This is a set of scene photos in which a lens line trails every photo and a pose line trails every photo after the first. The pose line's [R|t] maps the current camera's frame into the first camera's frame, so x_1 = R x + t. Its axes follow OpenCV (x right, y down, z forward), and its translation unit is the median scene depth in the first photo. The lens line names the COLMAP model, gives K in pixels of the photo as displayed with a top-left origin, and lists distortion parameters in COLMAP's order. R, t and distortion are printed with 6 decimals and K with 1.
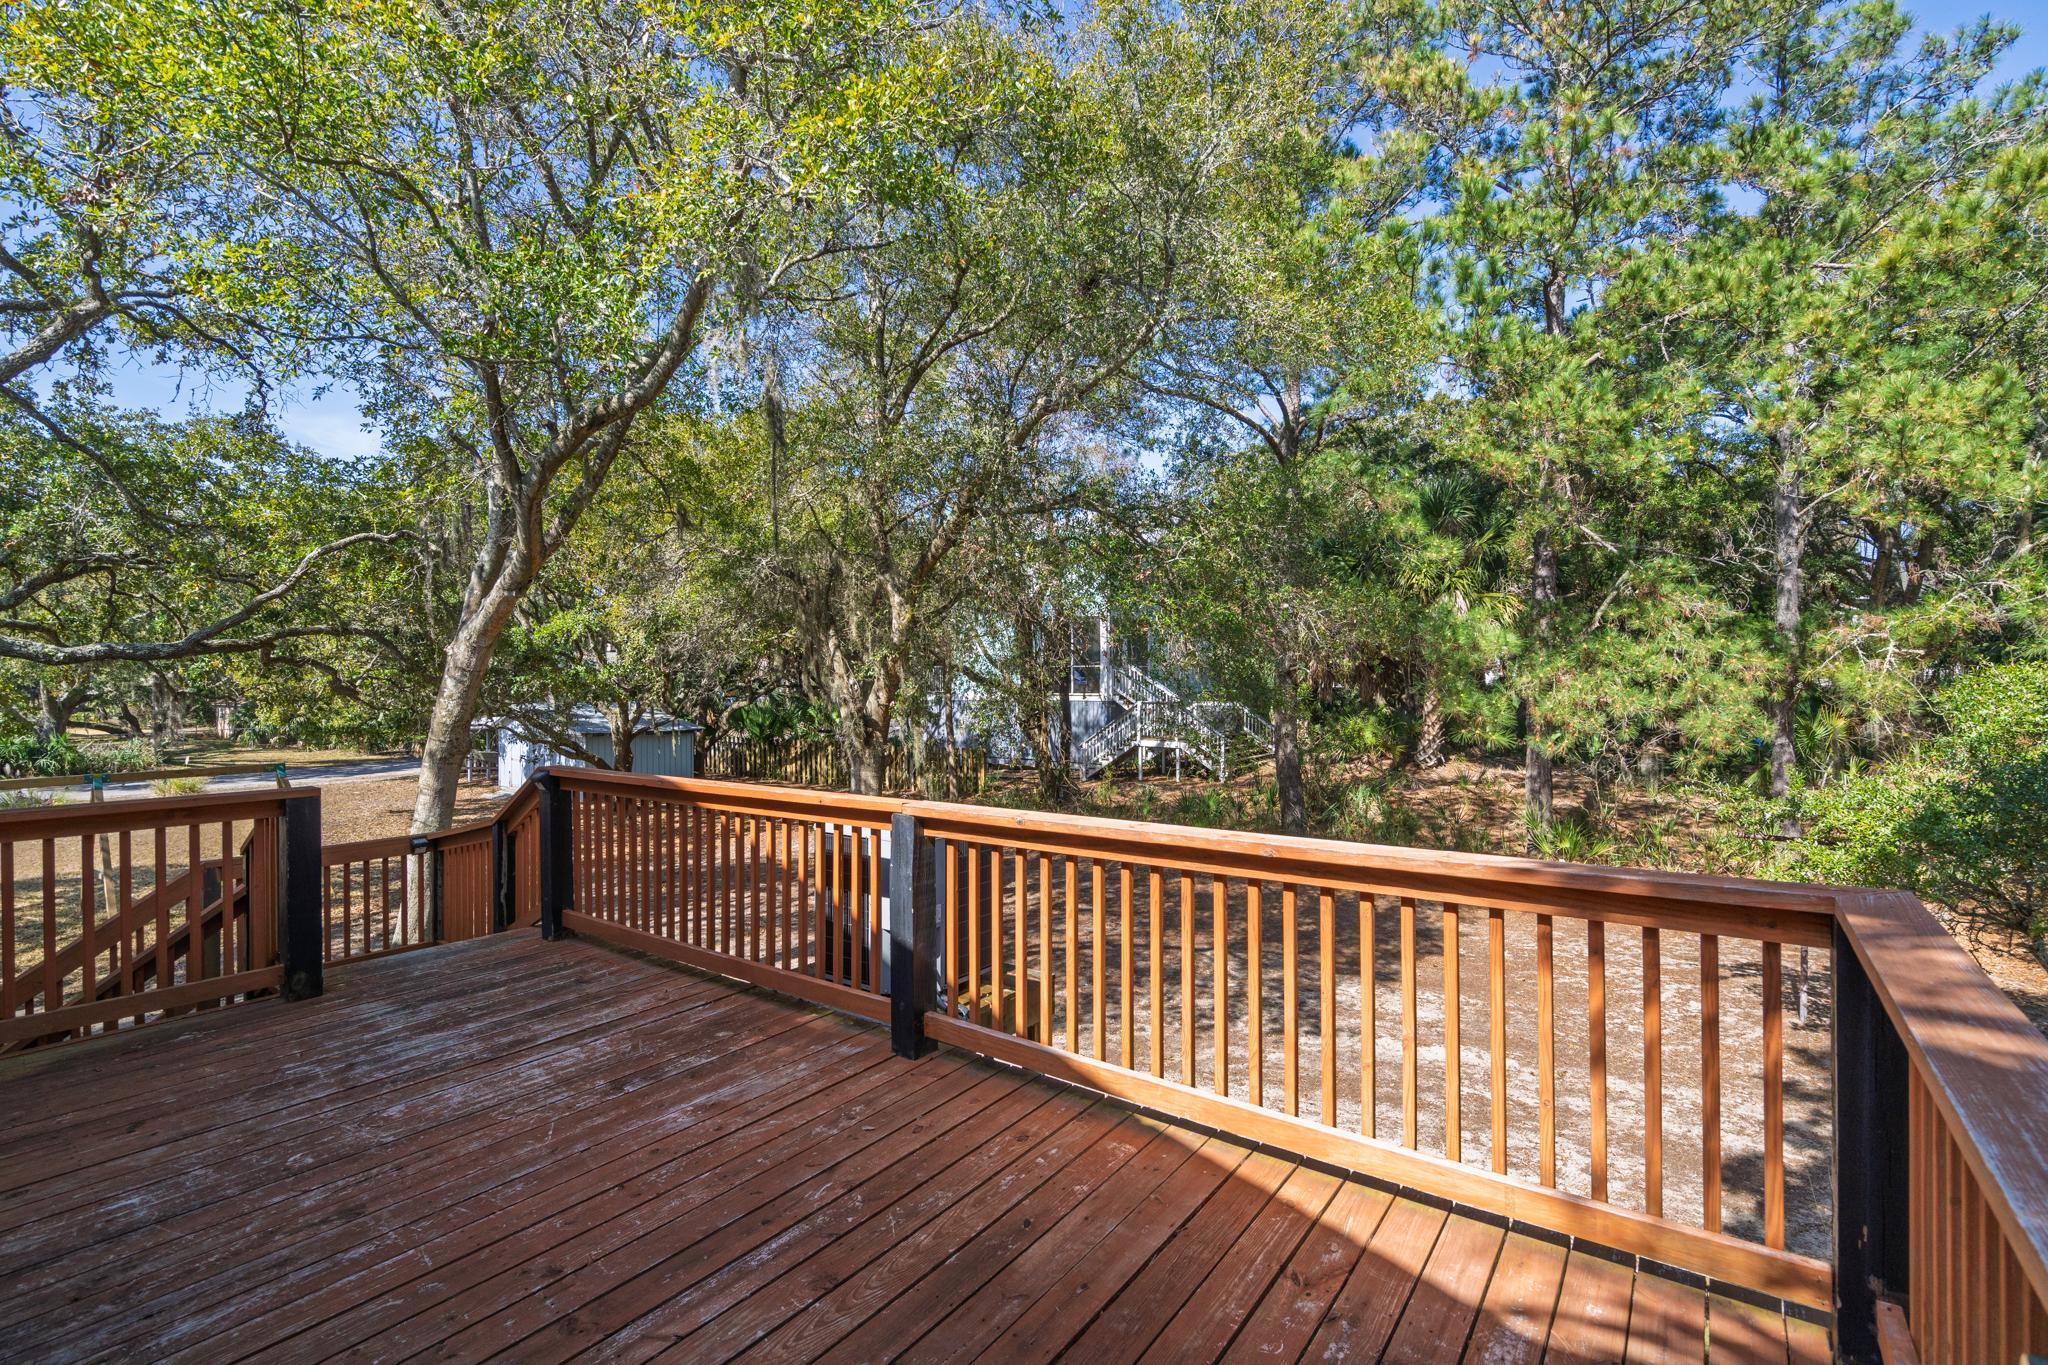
lens RADIAL K [[923.6, 0, 1022.9], [0, 923.6, 685.8], [0, 0, 1]] dist [0.000960, 0.001096]
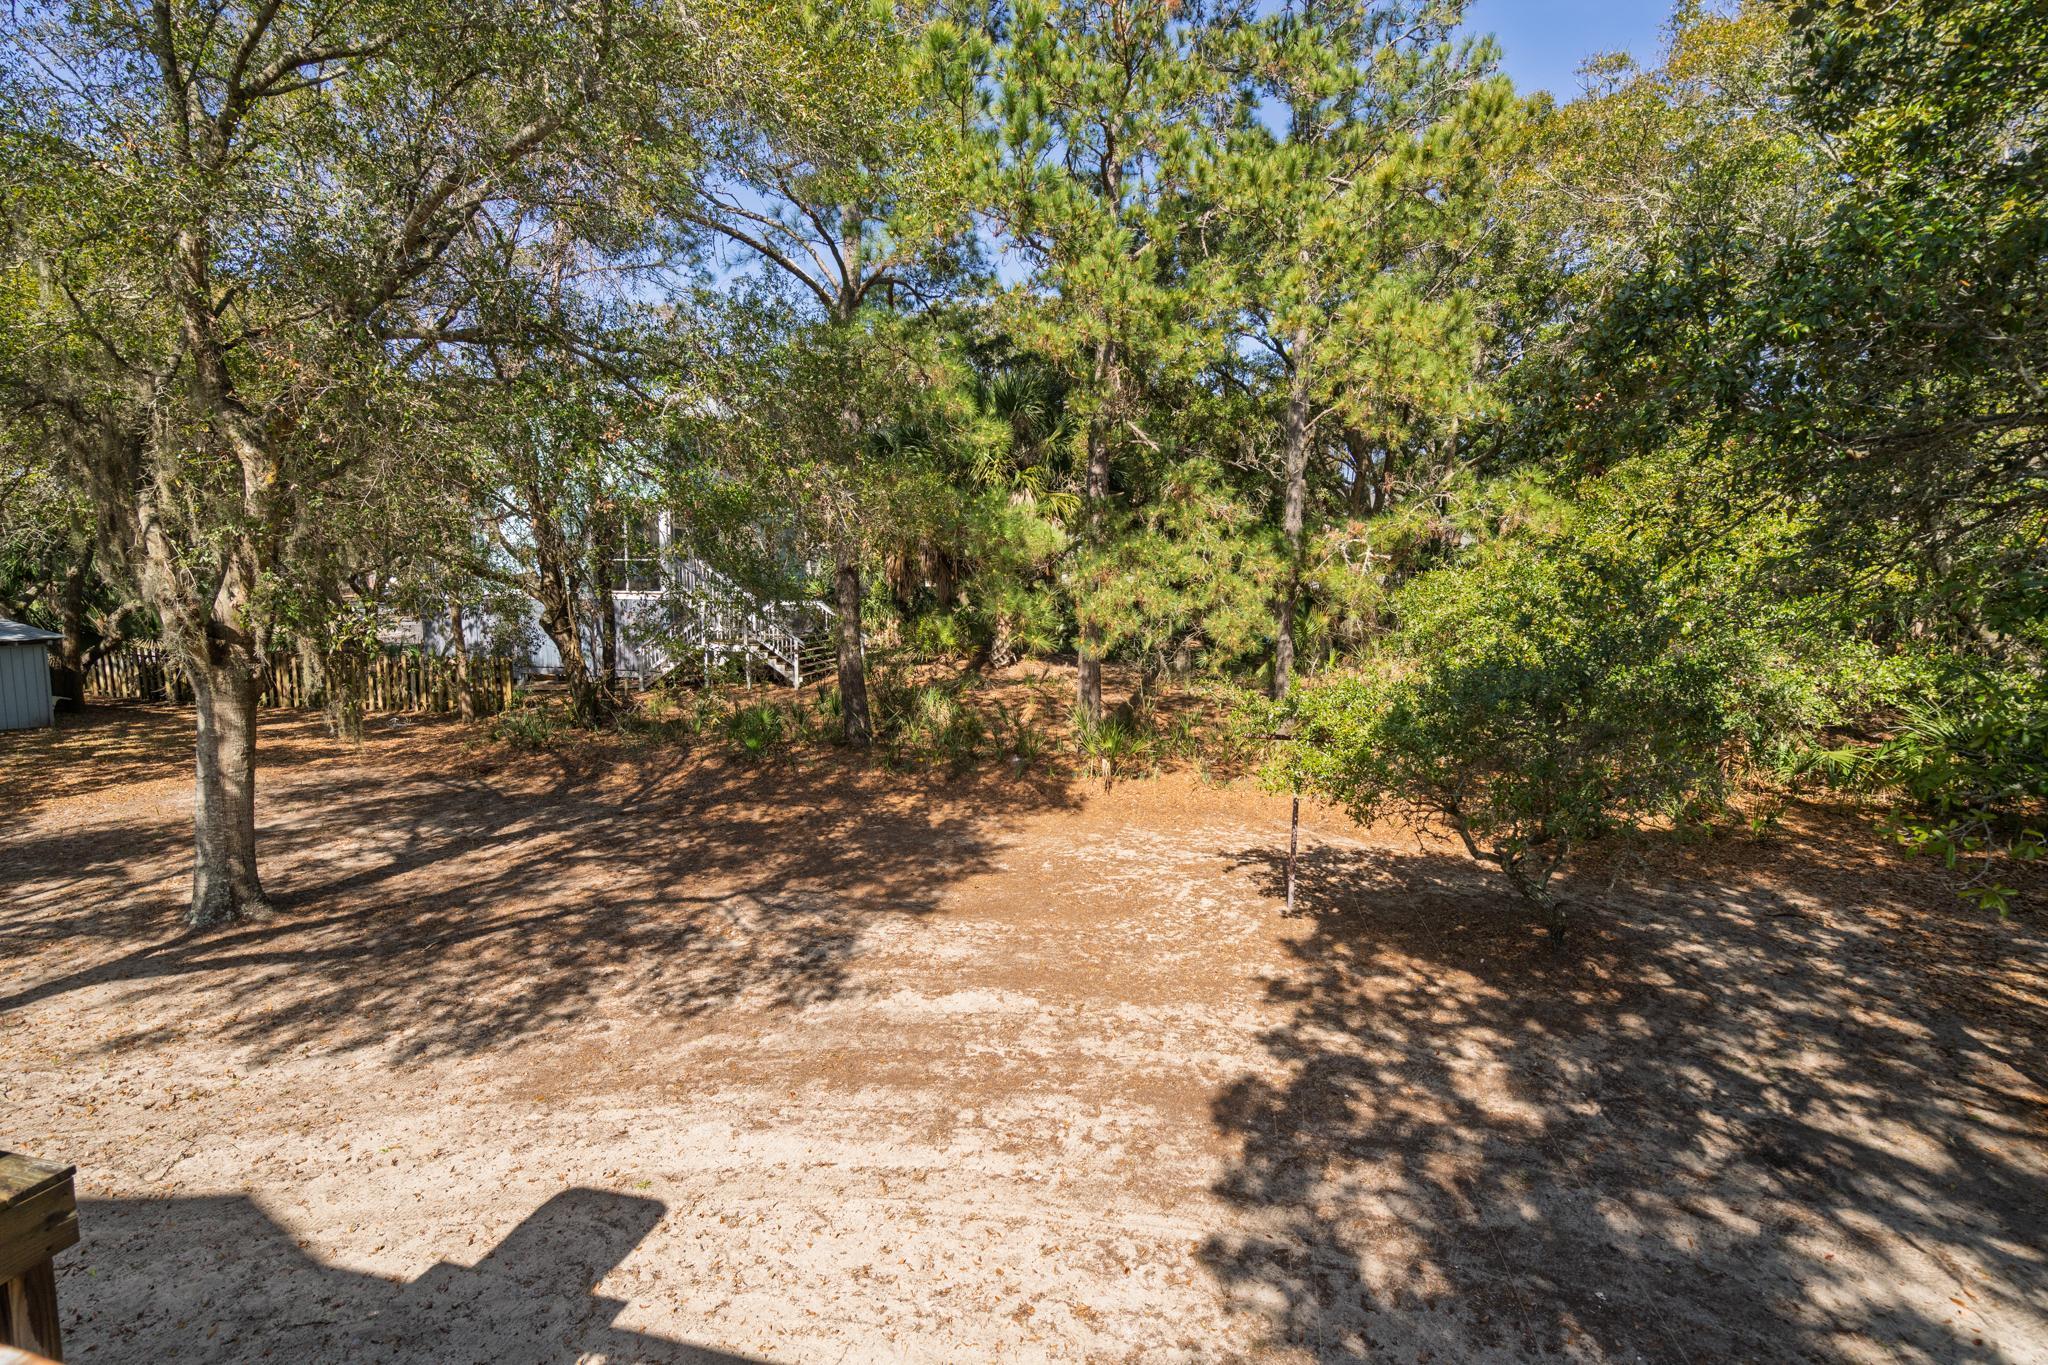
lens RADIAL K [[923.6, 0, 1022.9], [0, 923.6, 685.8], [0, 0, 1]] dist [0.000960, 0.001096]
pose [[0.916625, -0.035527, 0.398165, 0.109135], [-0.008268, 0.994145, 0.107737, 0.000657], [-0.399662, -0.102046, 0.910965, 0.133796]]
